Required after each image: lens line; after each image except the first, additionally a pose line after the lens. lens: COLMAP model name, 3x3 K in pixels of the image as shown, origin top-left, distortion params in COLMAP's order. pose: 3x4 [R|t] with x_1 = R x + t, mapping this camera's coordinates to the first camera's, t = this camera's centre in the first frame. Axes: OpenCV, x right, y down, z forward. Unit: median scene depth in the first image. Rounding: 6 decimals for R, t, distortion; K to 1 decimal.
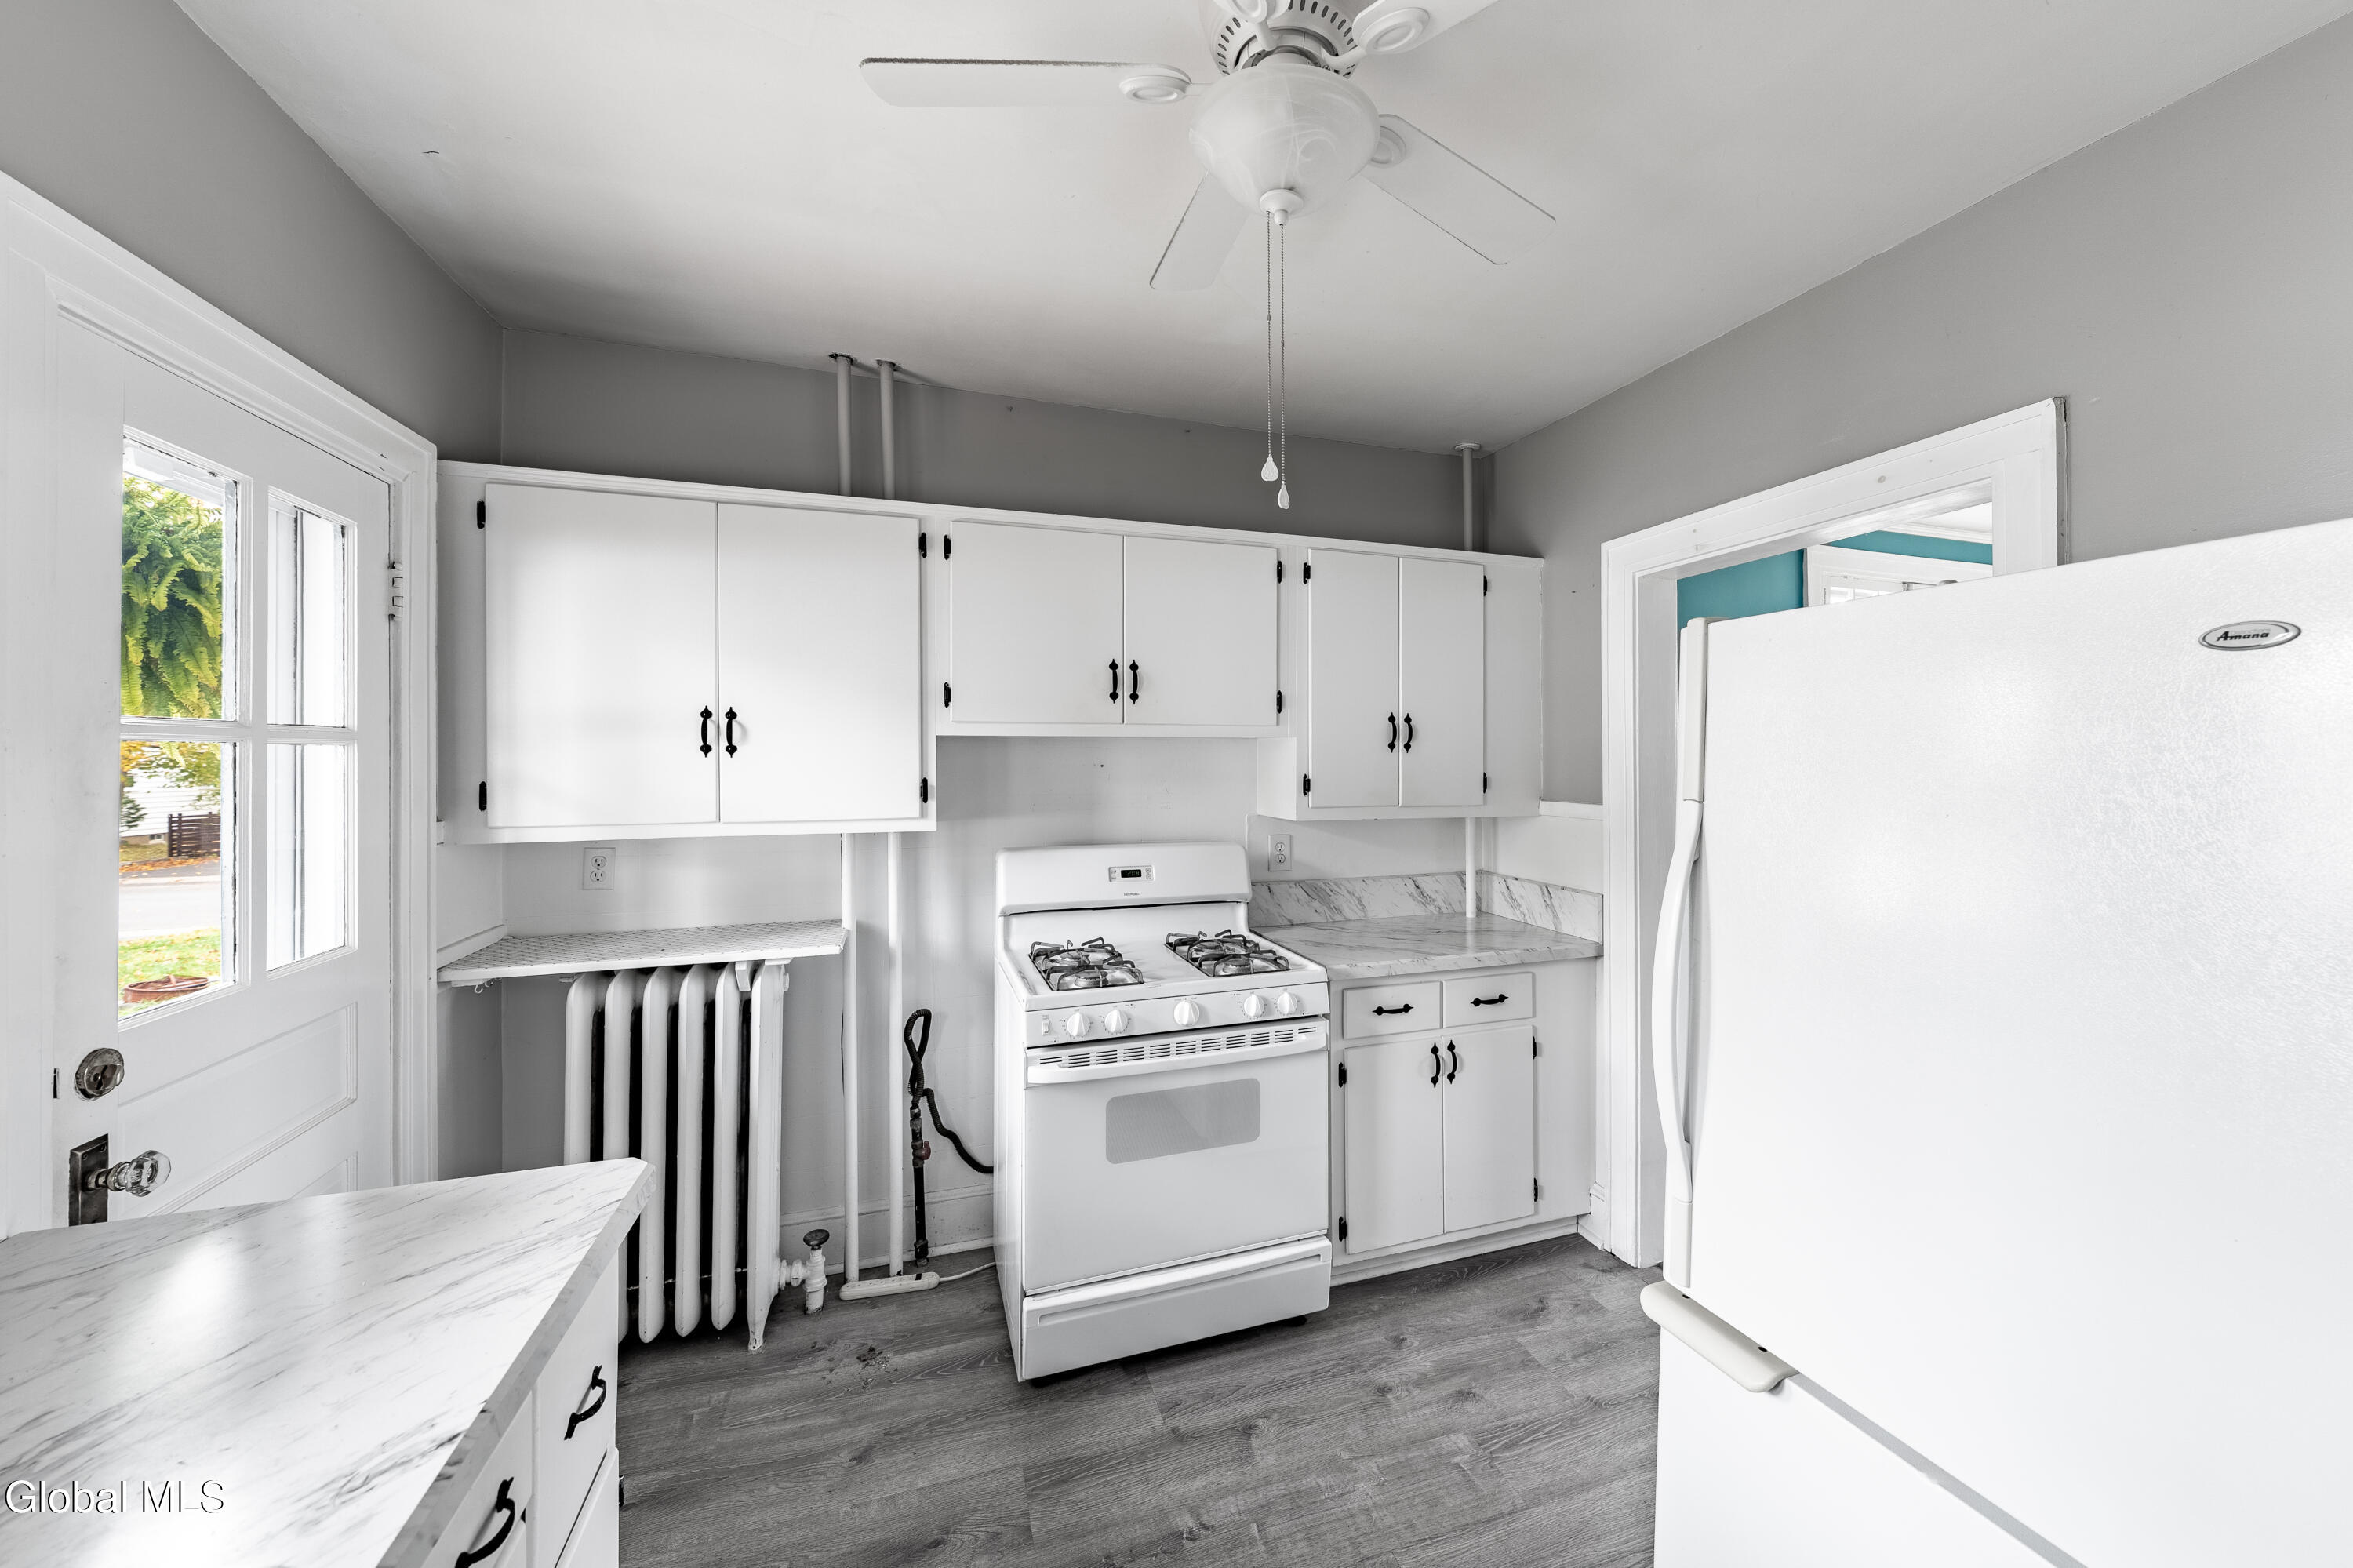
lens RADIAL K [[905.2, 0, 1232.1], [0, 905.2, 752.1], [0, 0, 1]] dist [0.000524, 0.000301]
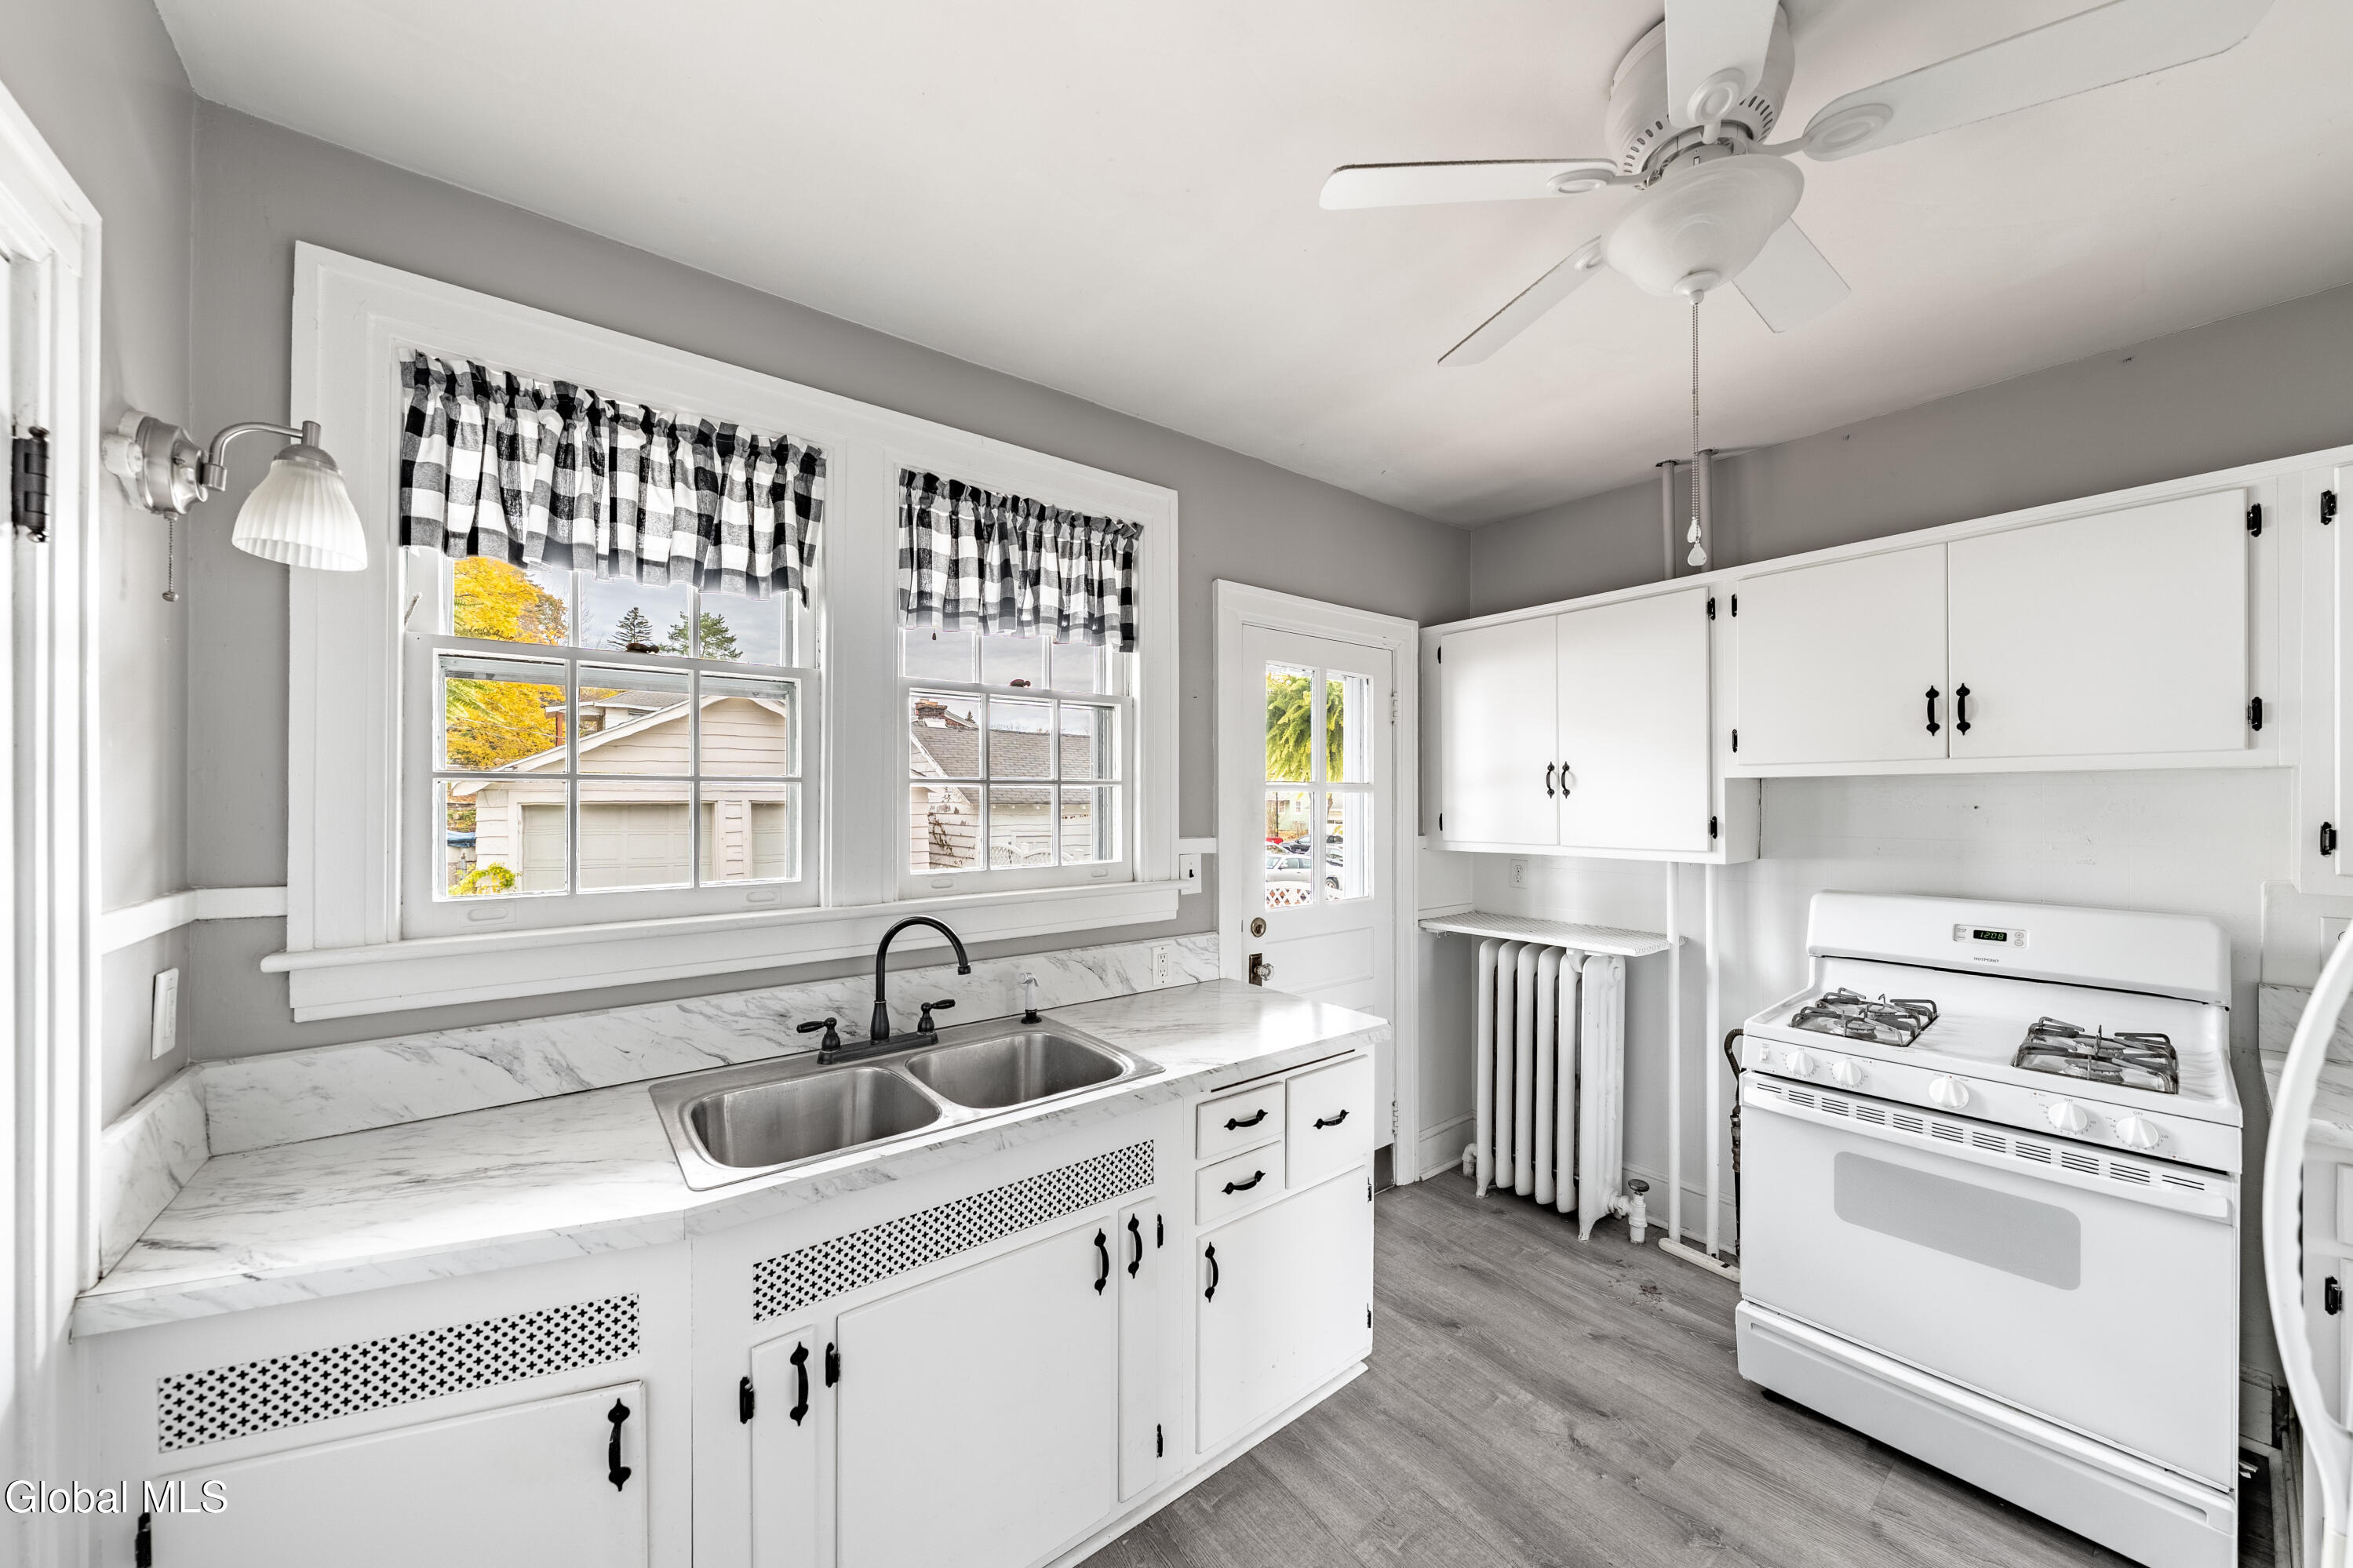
lens RADIAL K [[816.5, 0, 1177.7], [0, 816.5, 797.5], [0, 0, 1]] dist [0.000047, -0.000114]
pose [[0.312624, -0.004342, -0.949867, 0.429933], [0.005733, 0.999980, -0.002684, 0.004230], [0.949860, -0.004607, 0.312643, 0.056372]]
